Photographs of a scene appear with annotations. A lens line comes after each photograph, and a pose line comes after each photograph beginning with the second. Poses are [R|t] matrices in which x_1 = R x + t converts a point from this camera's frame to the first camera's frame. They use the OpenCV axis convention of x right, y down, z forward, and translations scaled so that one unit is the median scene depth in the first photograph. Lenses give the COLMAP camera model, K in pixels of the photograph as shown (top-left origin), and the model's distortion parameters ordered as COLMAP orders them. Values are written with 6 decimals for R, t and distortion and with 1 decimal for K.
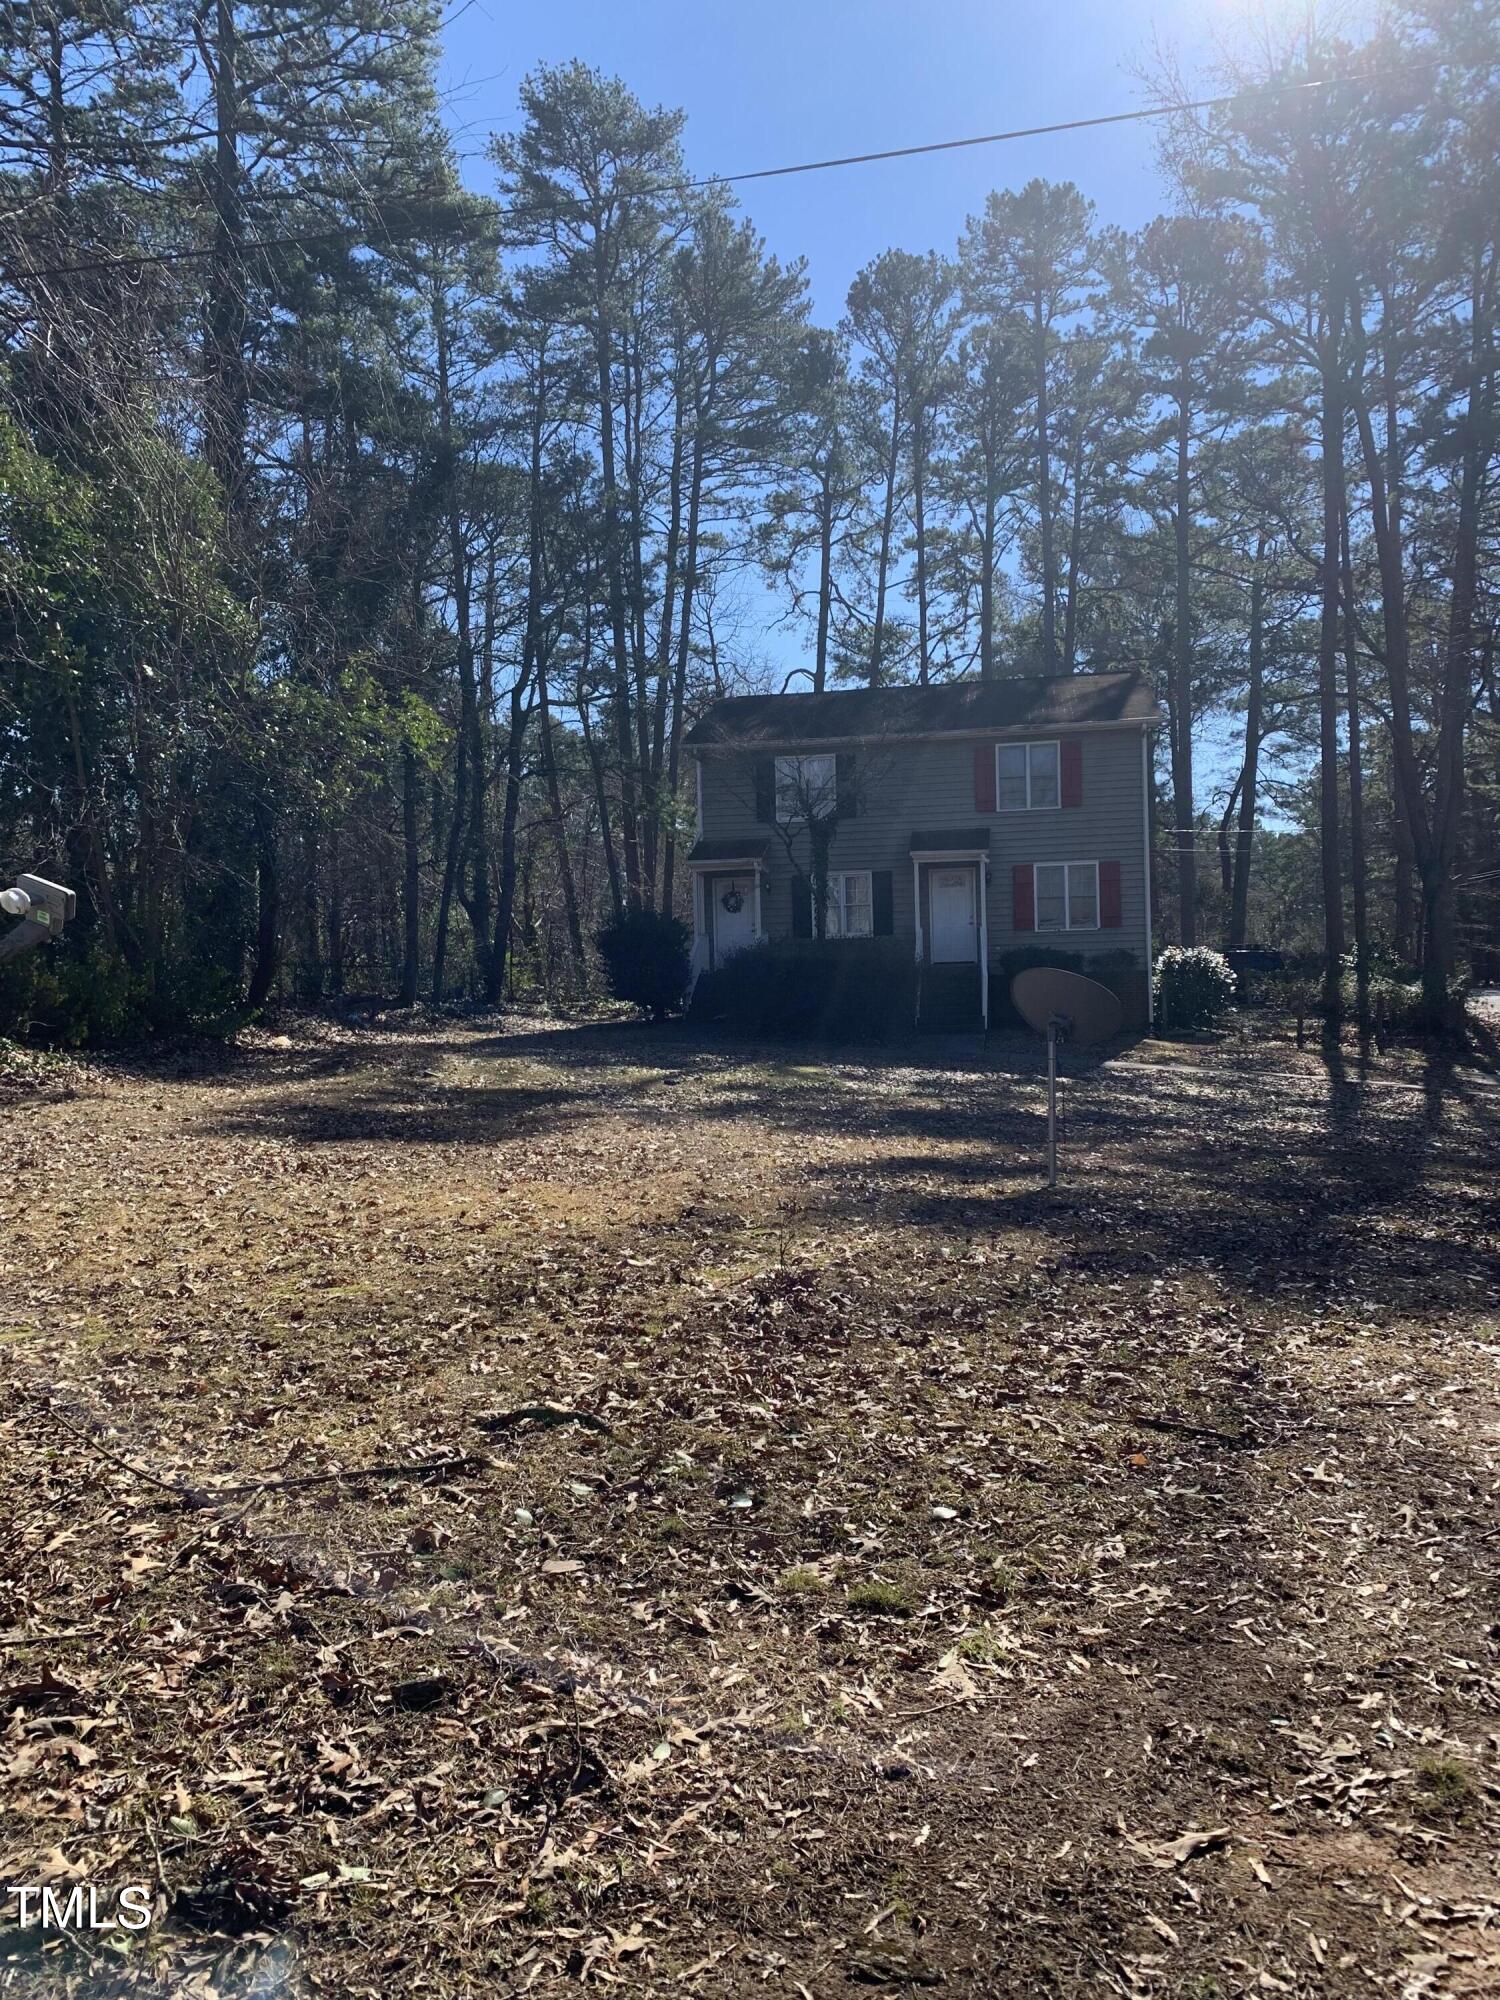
lens RADIAL K [[1543.3, 0, 761.2], [0, 1543.3, 1003.5], [0, 0, 1]] dist [0.002596, -0.000774]
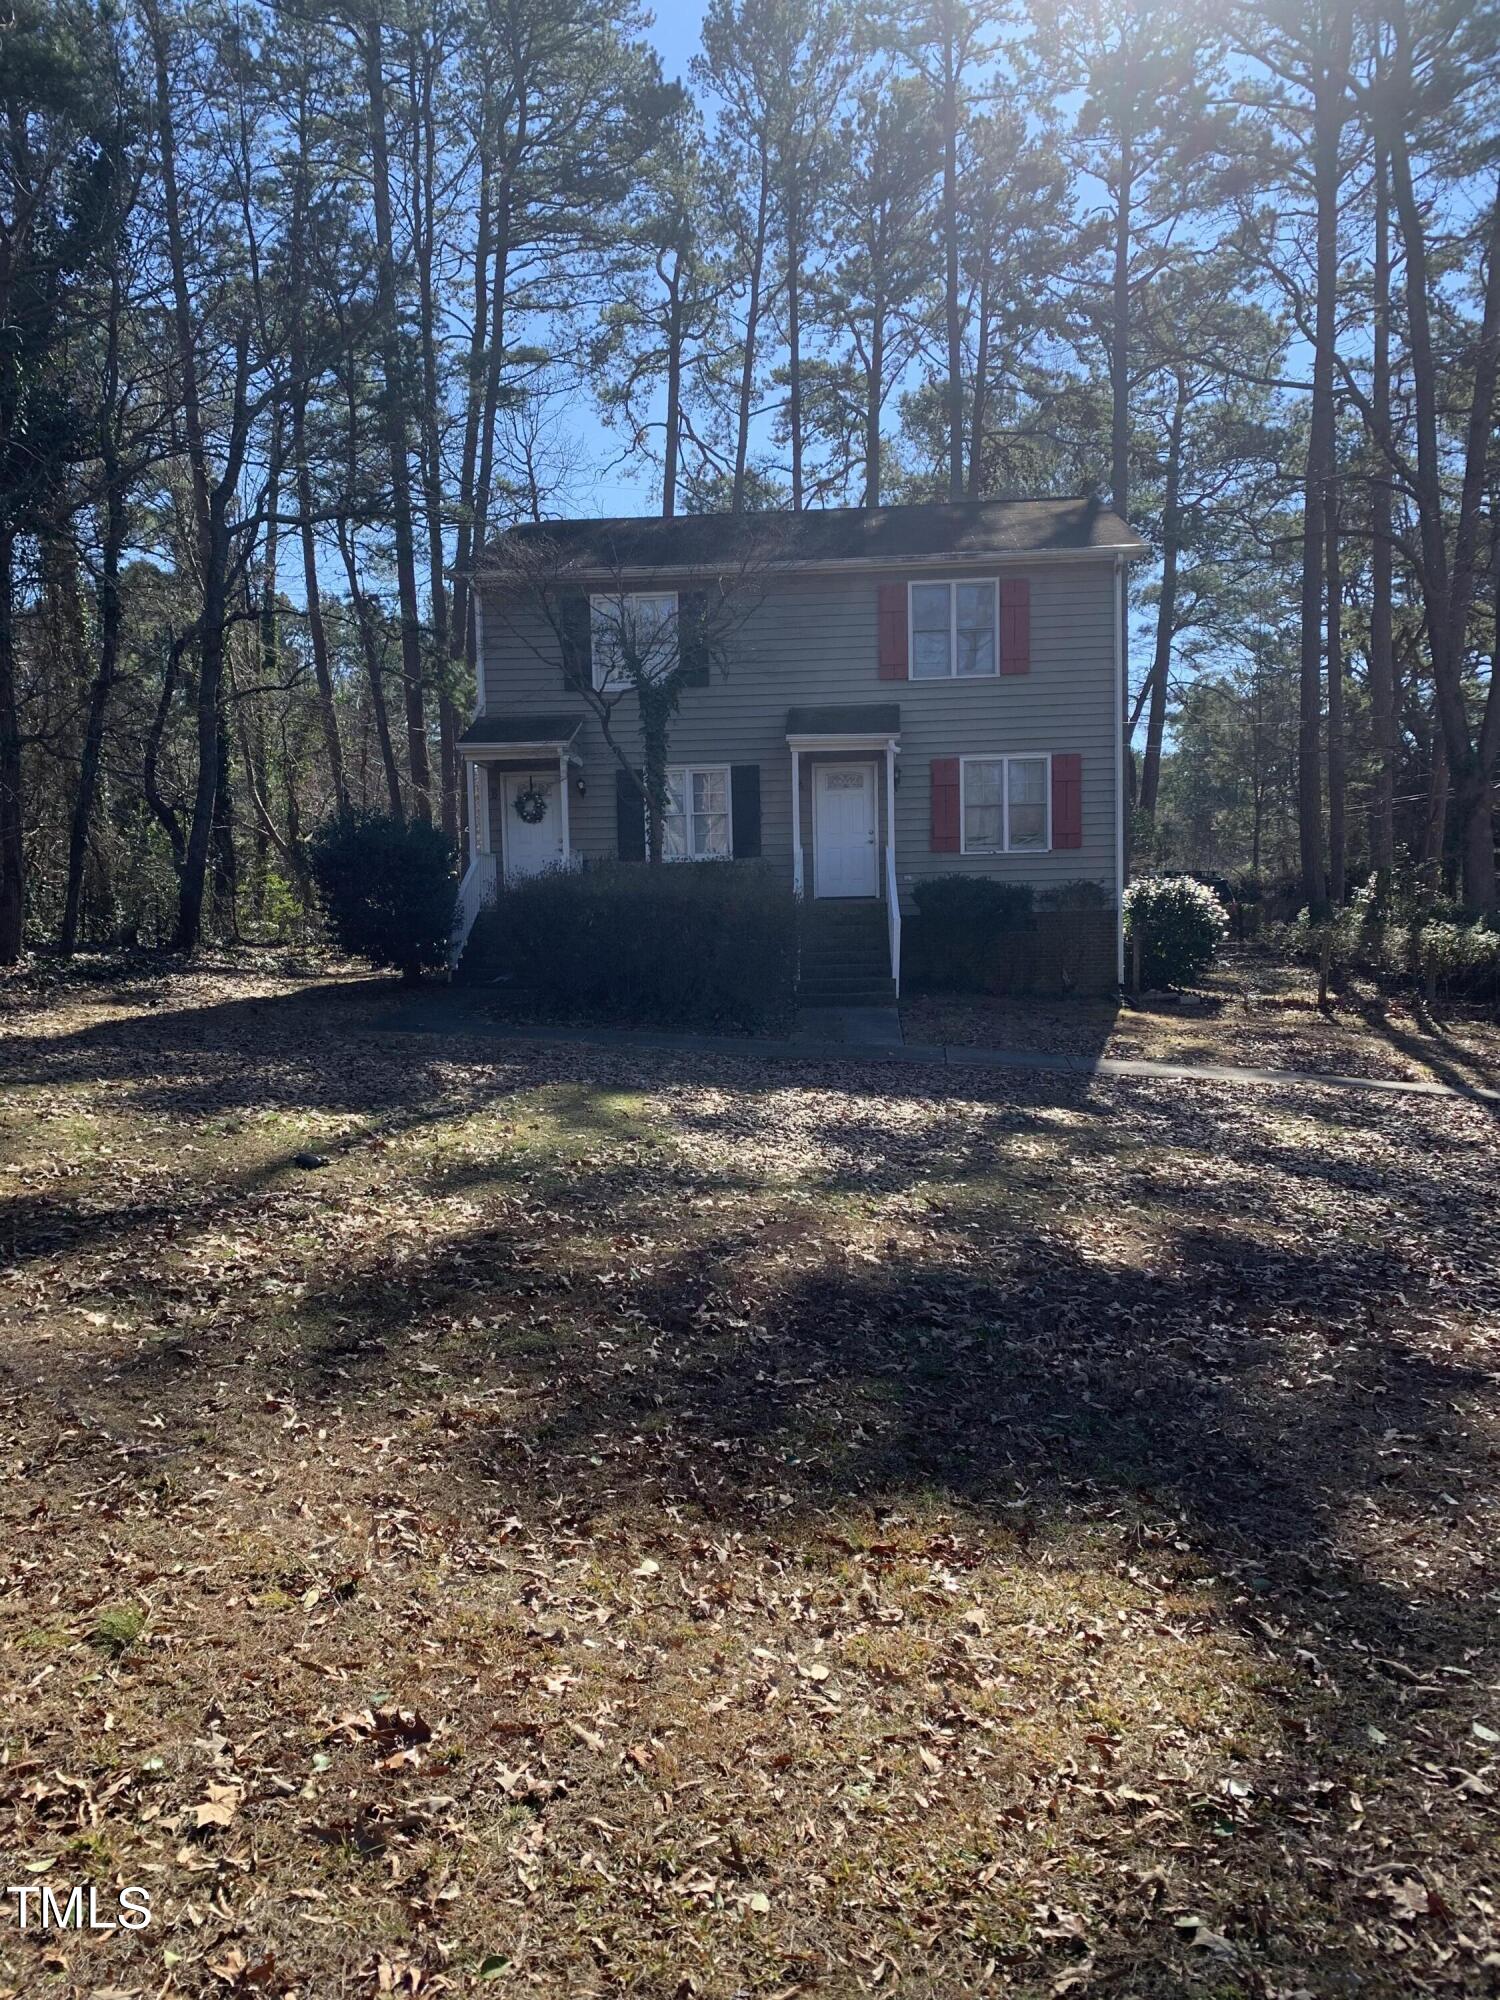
lens RADIAL K [[1543.3, 0, 750.8], [0, 1543.3, 986.2], [0, 0, 1]] dist [0.002596, -0.000774]
pose [[0.996409, 0.000376, 0.084665, 0.014561], [-0.003810, 0.999176, 0.040407, -0.009405], [-0.084581, -0.040585, 0.995590, 0.200596]]
